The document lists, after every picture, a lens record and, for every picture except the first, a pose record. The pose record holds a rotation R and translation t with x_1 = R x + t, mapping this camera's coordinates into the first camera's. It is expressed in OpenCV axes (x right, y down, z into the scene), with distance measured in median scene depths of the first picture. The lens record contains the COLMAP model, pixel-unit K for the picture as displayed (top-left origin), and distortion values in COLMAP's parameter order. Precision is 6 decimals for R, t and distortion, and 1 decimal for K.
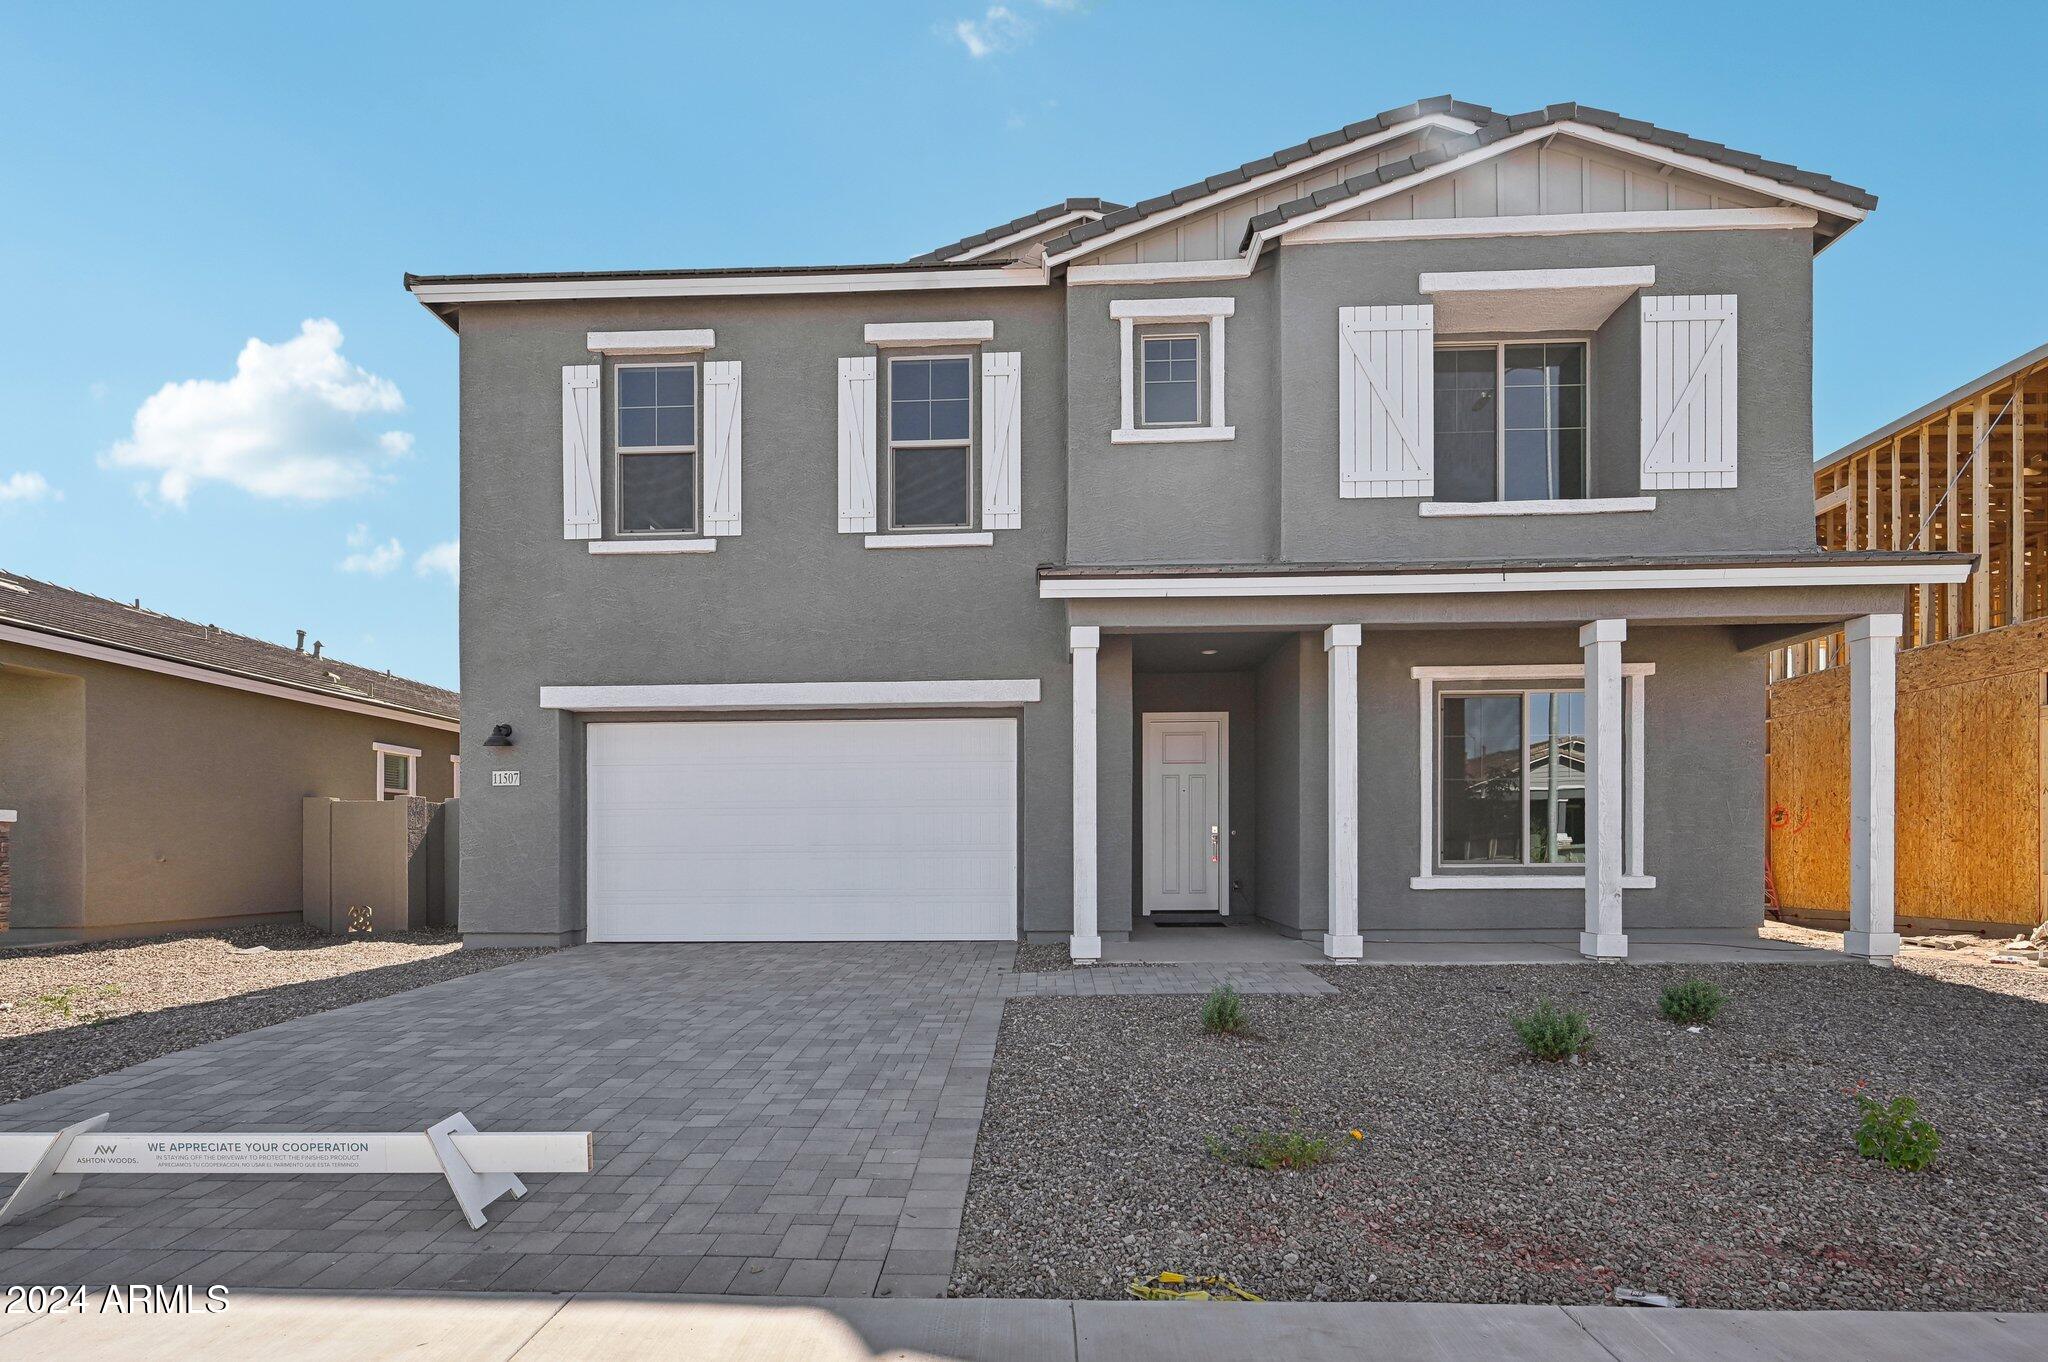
lens RADIAL K [[851.1, 0, 1041.6], [0, 851.1, 861.9], [0, 0, 1]] dist [-0.000200, -0.001037]
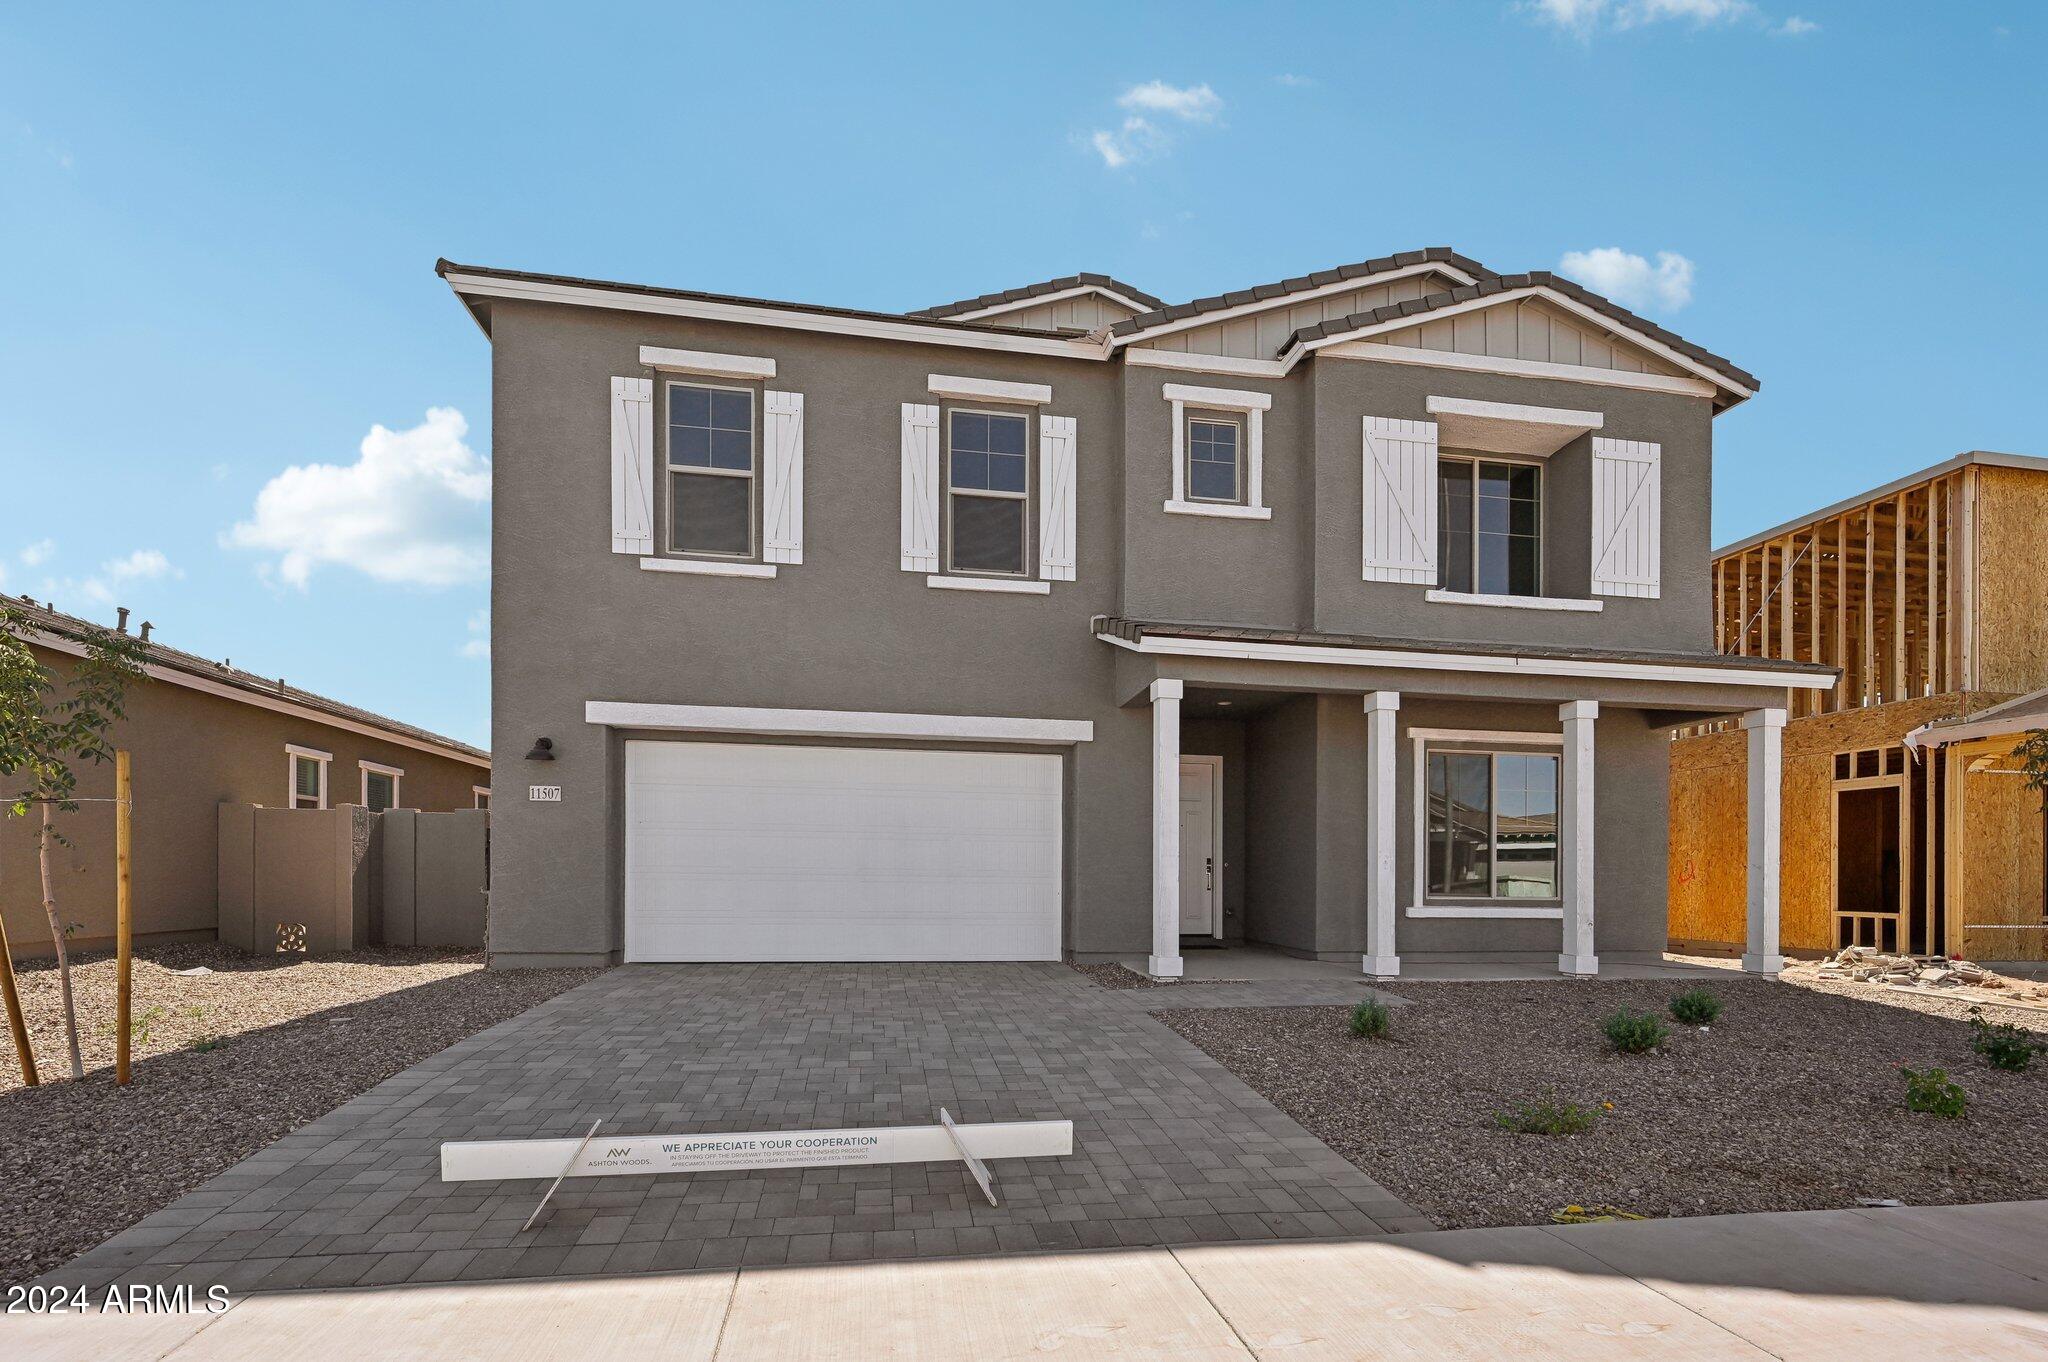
lens RADIAL K [[851.1, 0, 997.8], [0, 851.1, 881.5], [0, 0, 1]] dist [-0.000200, -0.001037]
pose [[0.983975, 0.017742, 0.177421, -0.320605], [-0.016900, 0.999838, -0.006255, -0.000373], [-0.177503, 0.003156, 0.984115, -0.050394]]
